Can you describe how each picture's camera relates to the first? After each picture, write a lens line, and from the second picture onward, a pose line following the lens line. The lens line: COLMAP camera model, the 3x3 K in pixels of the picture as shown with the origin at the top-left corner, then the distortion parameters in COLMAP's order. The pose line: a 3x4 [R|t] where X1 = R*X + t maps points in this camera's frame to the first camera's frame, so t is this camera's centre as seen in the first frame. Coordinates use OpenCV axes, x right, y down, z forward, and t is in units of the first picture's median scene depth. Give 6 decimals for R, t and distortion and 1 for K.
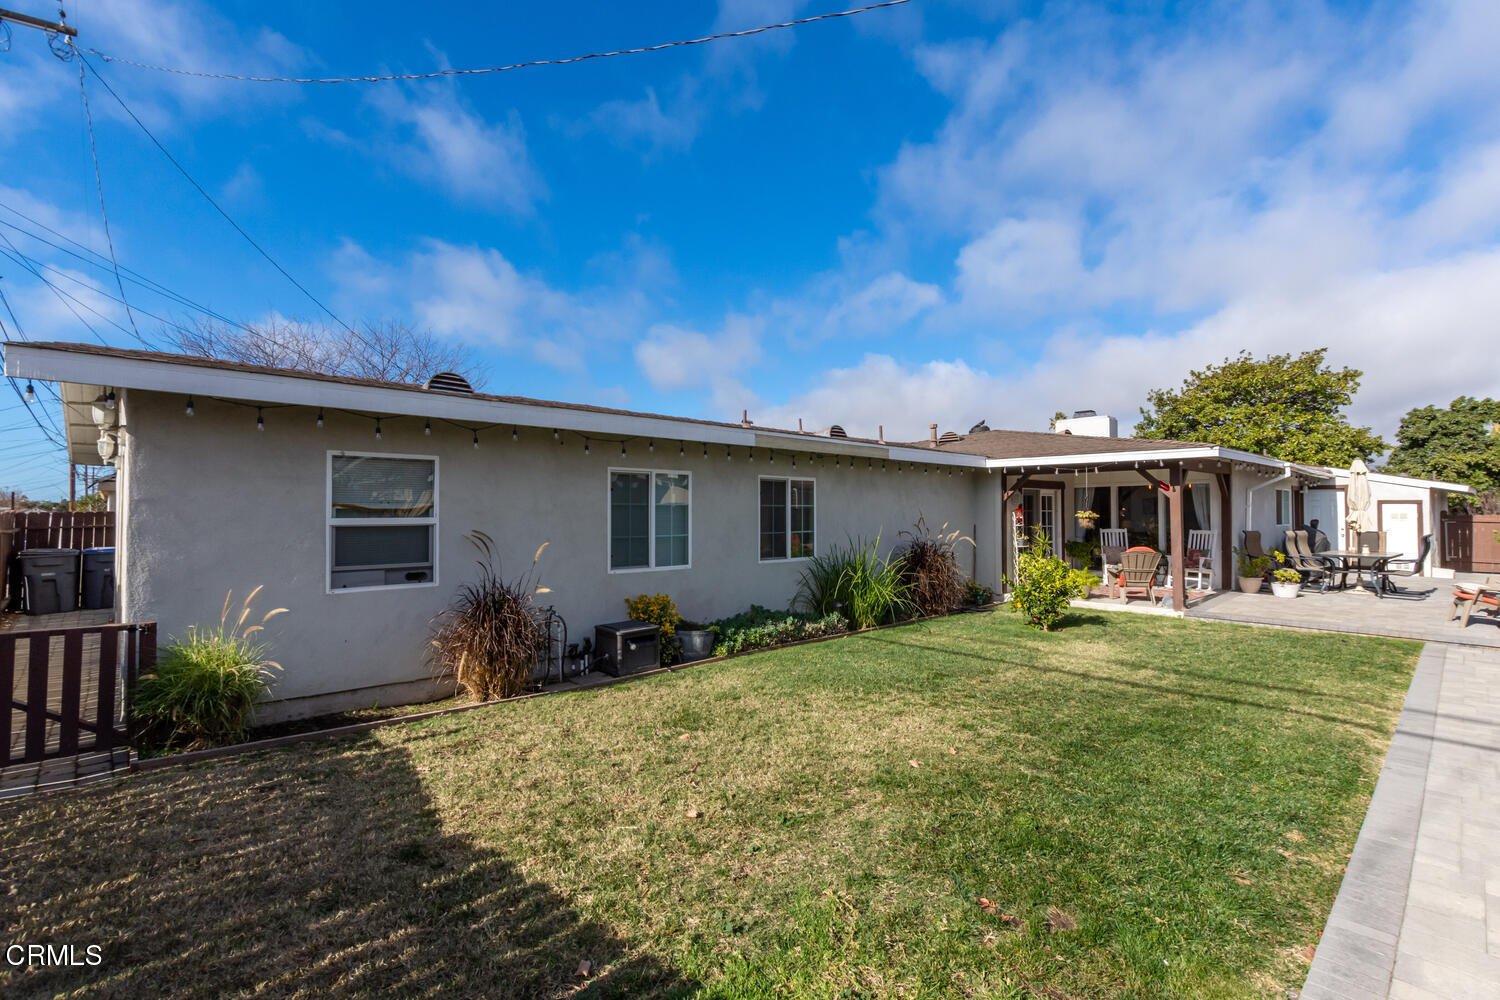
lens RADIAL K [[673.2, 0, 738.9], [0, 673.2, 494.3], [0, 0, 1]] dist [0.004557, 0.001978]
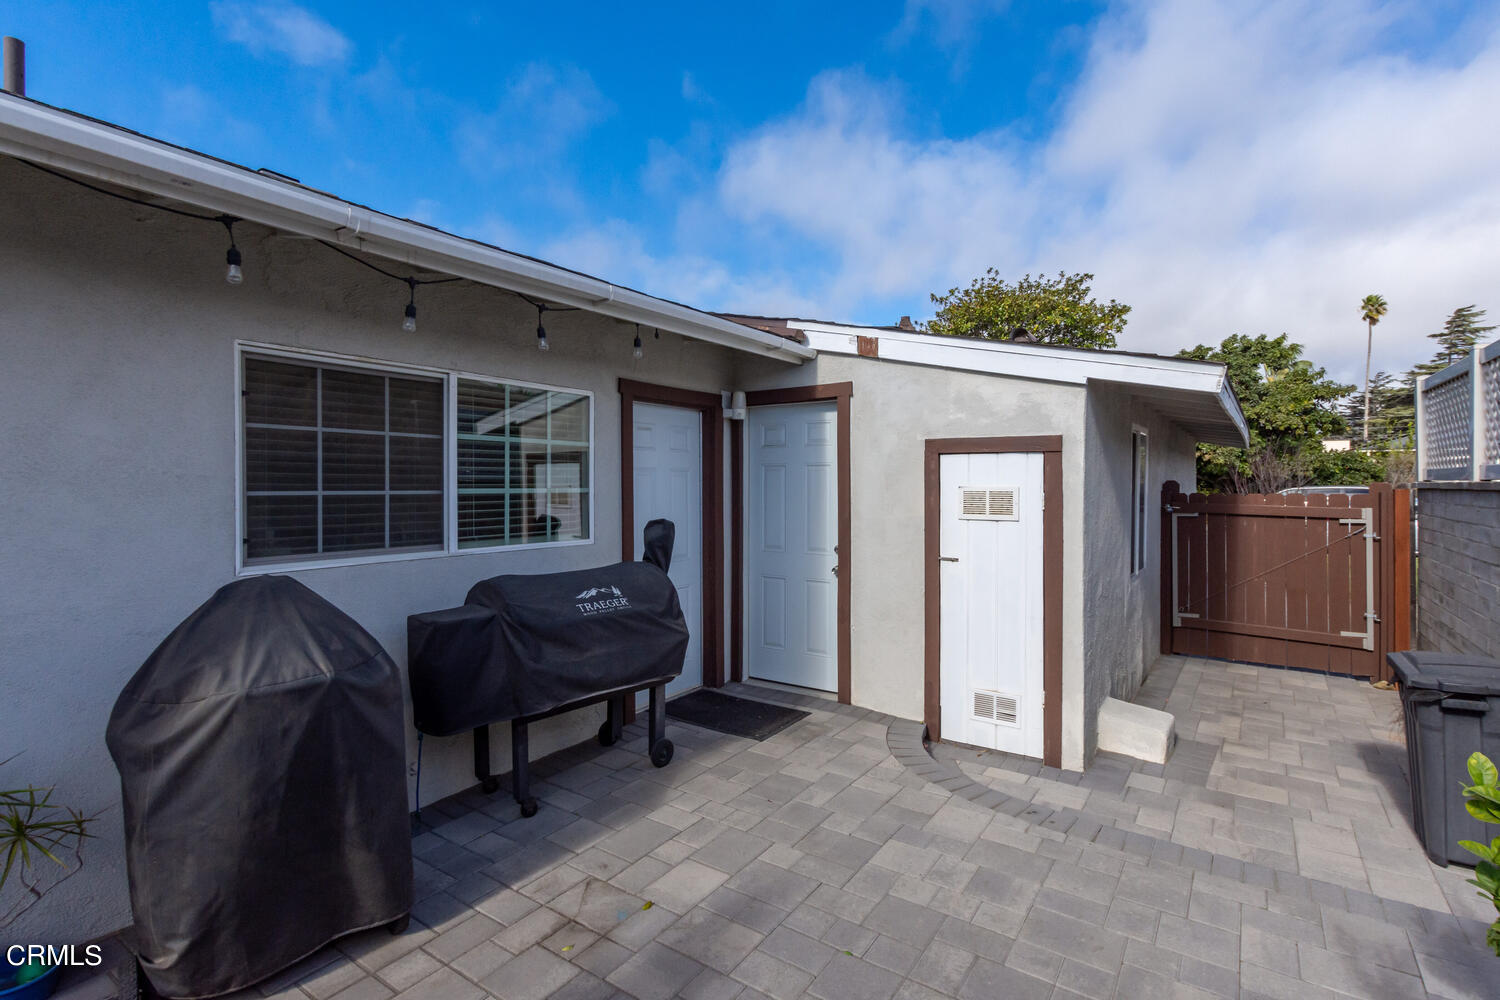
lens RADIAL K [[691.2, 0, 741.7], [0, 691.2, 480.6], [0, 0, 1]] dist [0.024315, -0.003606]
pose [[0.979626, 0.000642, 0.200830, 0.383111], [-0.005041, 0.999758, 0.021396, 0.008684], [-0.200768, -0.021972, 0.979392, 0.353526]]
